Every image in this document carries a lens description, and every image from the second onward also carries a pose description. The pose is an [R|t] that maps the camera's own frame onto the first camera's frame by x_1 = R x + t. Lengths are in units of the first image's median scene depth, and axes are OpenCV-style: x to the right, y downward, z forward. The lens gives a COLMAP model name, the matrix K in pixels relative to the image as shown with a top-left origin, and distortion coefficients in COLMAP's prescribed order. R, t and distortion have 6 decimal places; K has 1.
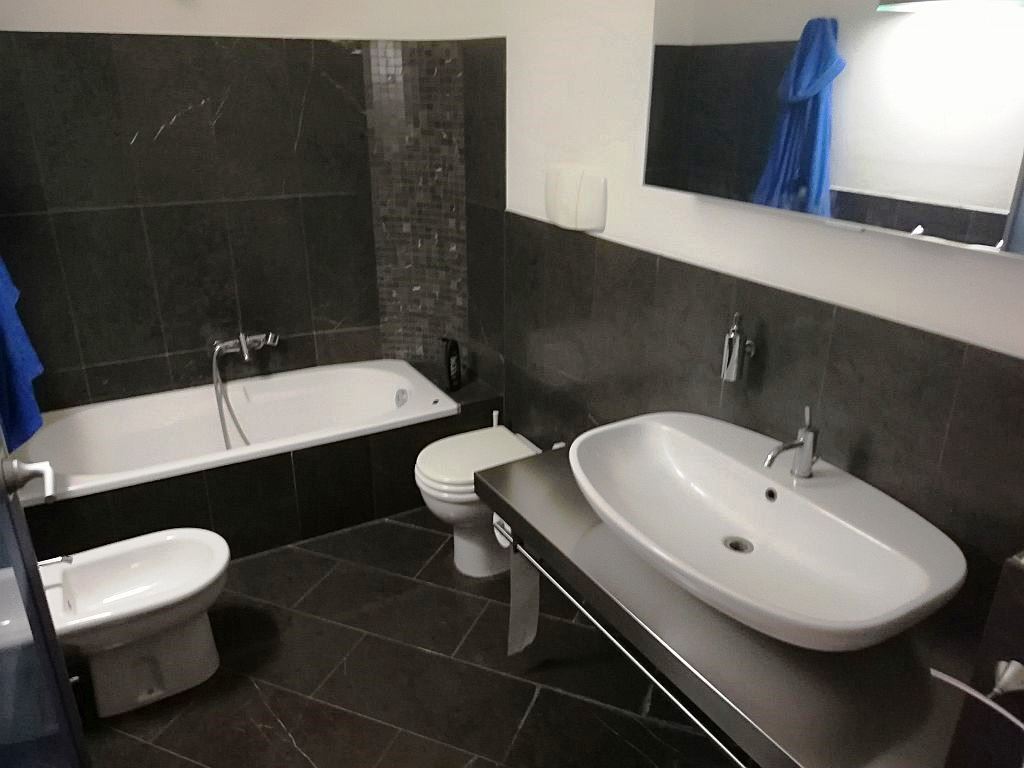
lens RADIAL K [[767.5, 0, 516.6], [0, 767.5, 379.2], [0, 0, 1]] dist [0.067875, -0.098791]
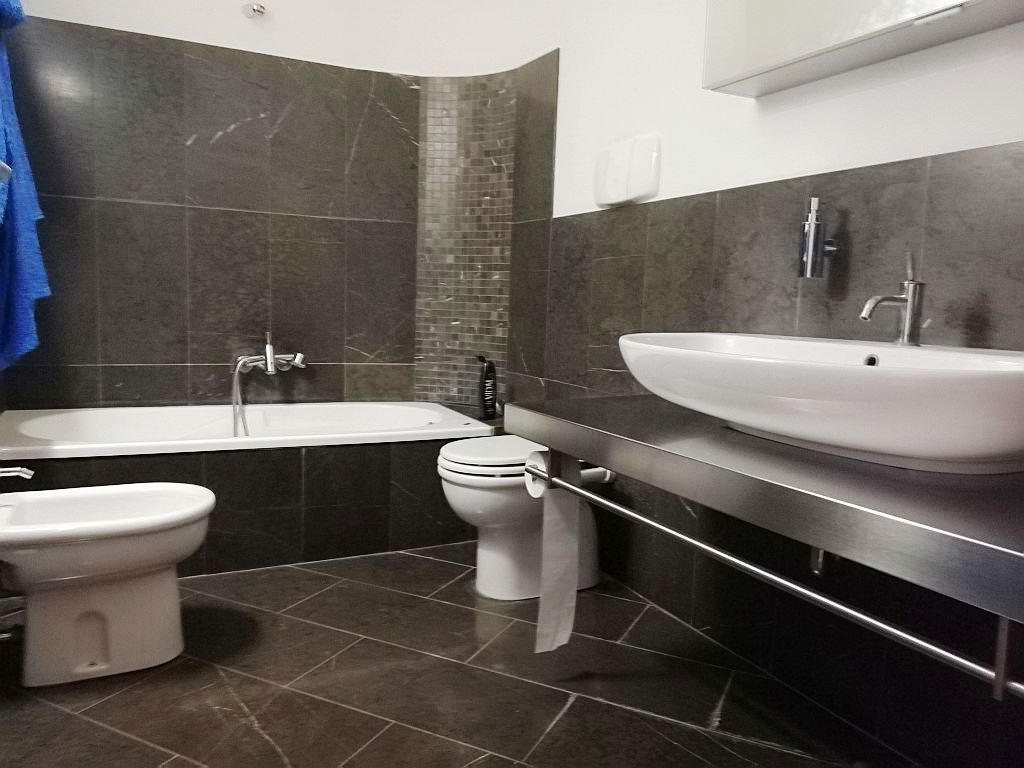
lens RADIAL K [[767.5, 0, 517.0], [0, 767.5, 386.2], [0, 0, 1]] dist [0.067875, -0.098791]
pose [[0.997724, 0.036018, -0.057006, 0.003540], [-0.050375, 0.960108, -0.275054, 0.234616], [0.044825, 0.277300, 0.959737, 0.119368]]
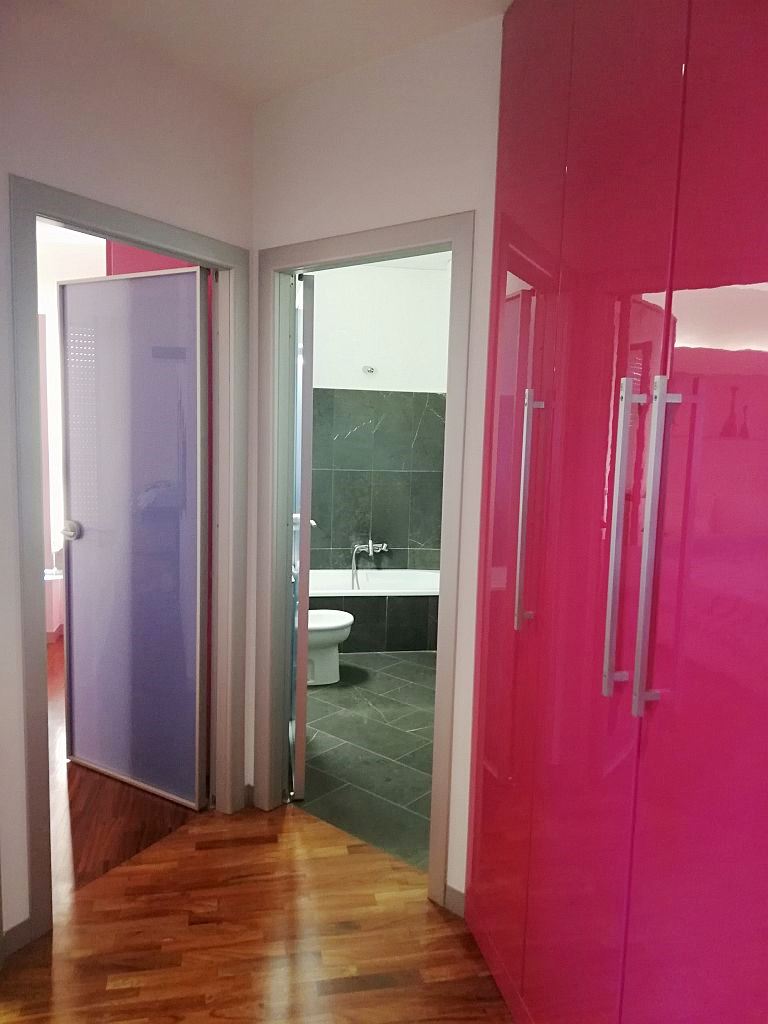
lens RADIAL K [[767.5, 0, 393.8], [0, 767.5, 506.2], [0, 0, 1]] dist [0.067875, -0.098791]
pose [[0.952149, 0.056317, -0.300402, 0.241293], [-0.138830, 0.955321, -0.260938, 0.332679], [0.272285, 0.290157, 0.917426, -0.683719]]
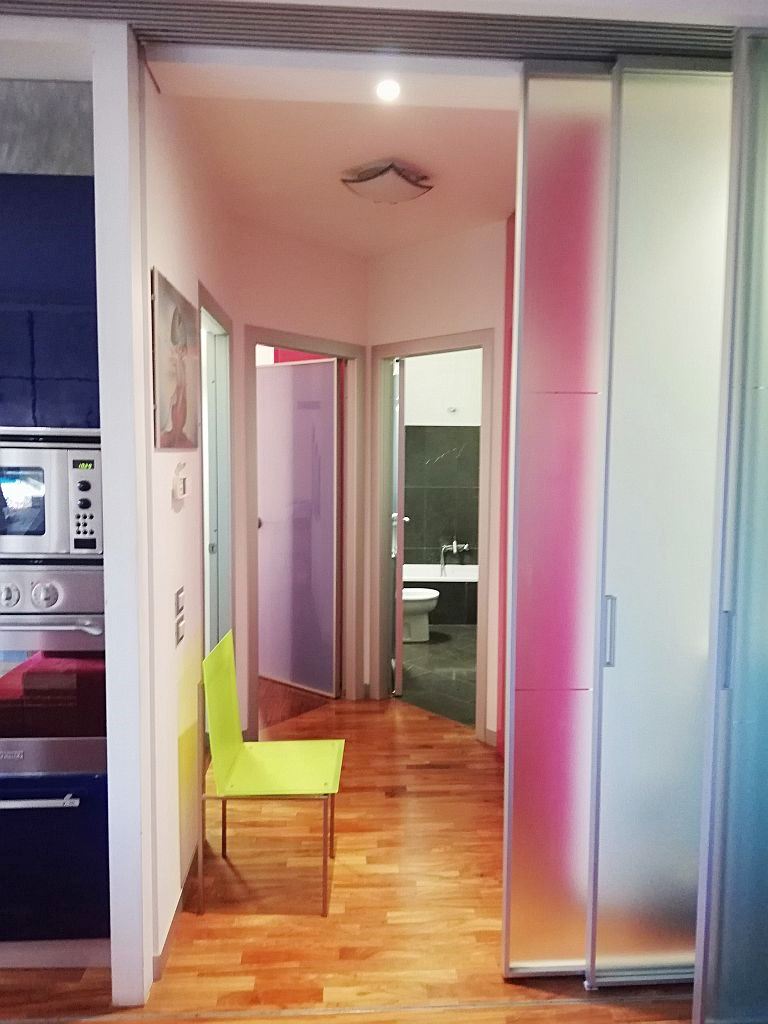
lens RADIAL K [[767.5, 0, 387.2], [0, 767.5, 514.5], [0, 0, 1]] dist [0.067875, -0.098791]
pose [[0.898900, 0.039121, -0.436404, 0.480370], [-0.169619, 0.949417, -0.264268, 0.519237], [0.403990, 0.311573, 0.860066, -1.128223]]
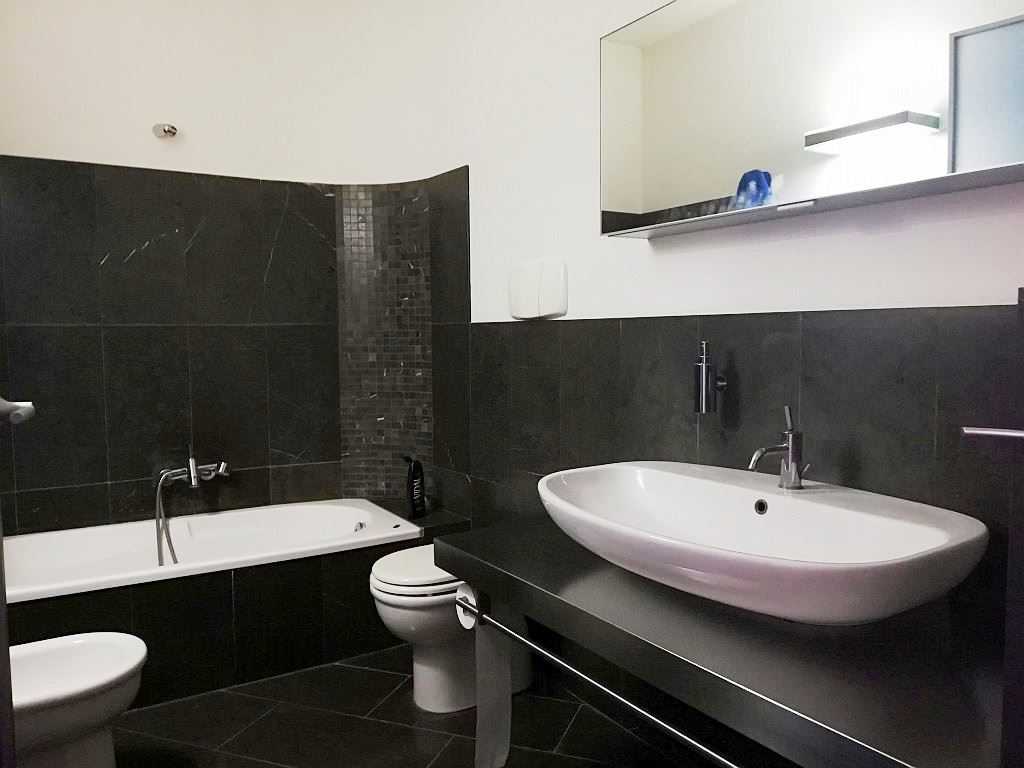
lens RADIAL K [[767.5, 0, 519.2], [0, 767.5, 379.7], [0, 0, 1]] dist [0.067875, -0.098791]
pose [[0.999023, -0.017179, 0.040709, 0.007028], [0.029229, 0.947875, -0.317299, 0.162072], [-0.033136, 0.318179, 0.947452, 0.059719]]
